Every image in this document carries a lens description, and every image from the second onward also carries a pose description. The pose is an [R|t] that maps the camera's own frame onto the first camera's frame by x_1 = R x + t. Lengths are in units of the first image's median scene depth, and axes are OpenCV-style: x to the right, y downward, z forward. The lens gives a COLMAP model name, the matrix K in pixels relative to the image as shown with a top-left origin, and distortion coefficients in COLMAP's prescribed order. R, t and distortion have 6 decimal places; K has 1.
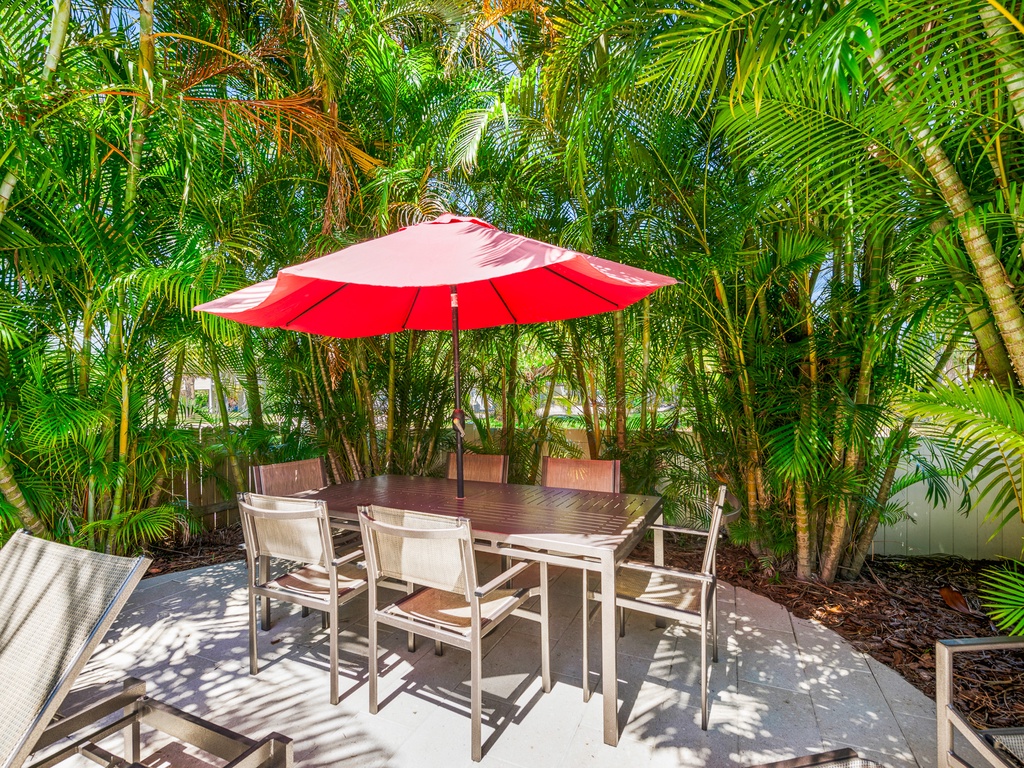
lens RADIAL K [[454.6, 0, 512.0], [0, 454.6, 384.0], [0, 0, 1]] dist [-0.001382, -0.000514]
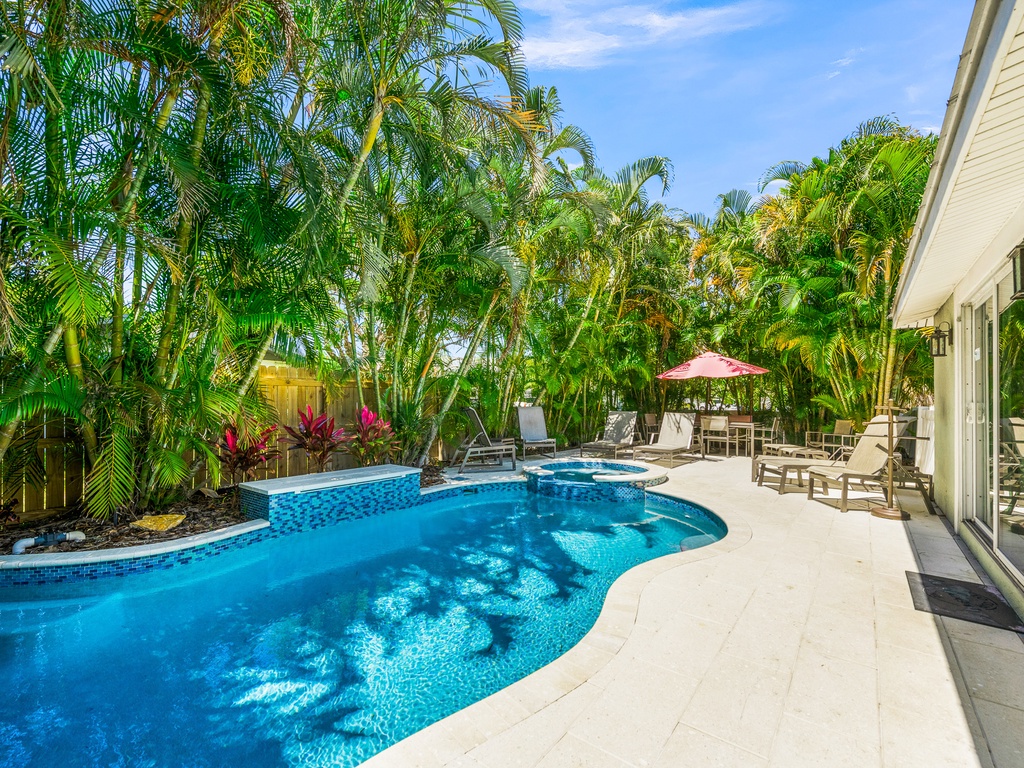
lens RADIAL K [[454.6, 0, 512.0], [0, 454.6, 384.0], [0, 0, 1]] dist [-0.001382, -0.000514]
pose [[0.979772, 0.022324, -0.198867, -0.794421], [-0.027880, 0.999294, -0.025185, 0.059570], [0.198164, 0.030220, 0.979703, -2.505476]]
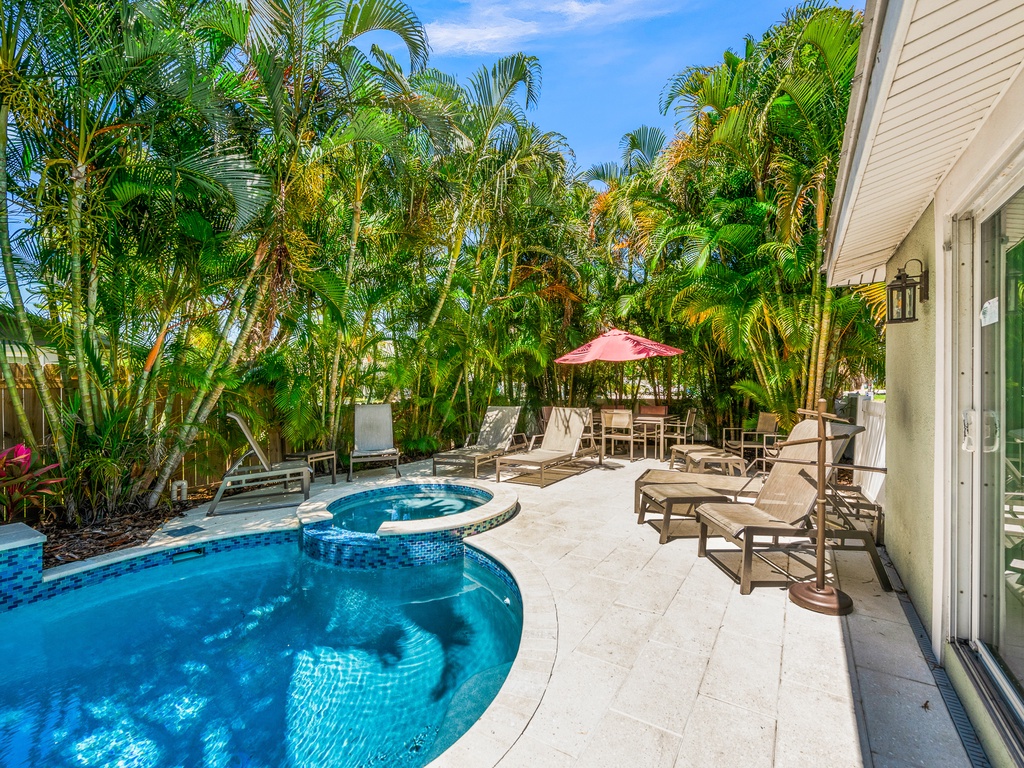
lens RADIAL K [[454.6, 0, 512.0], [0, 454.6, 384.0], [0, 0, 1]] dist [-0.001382, -0.000514]
pose [[0.994071, 0.007625, -0.108462, -0.388557], [-0.006736, 0.999941, 0.008563, 0.009573], [0.108520, -0.007781, 0.994064, -1.763643]]
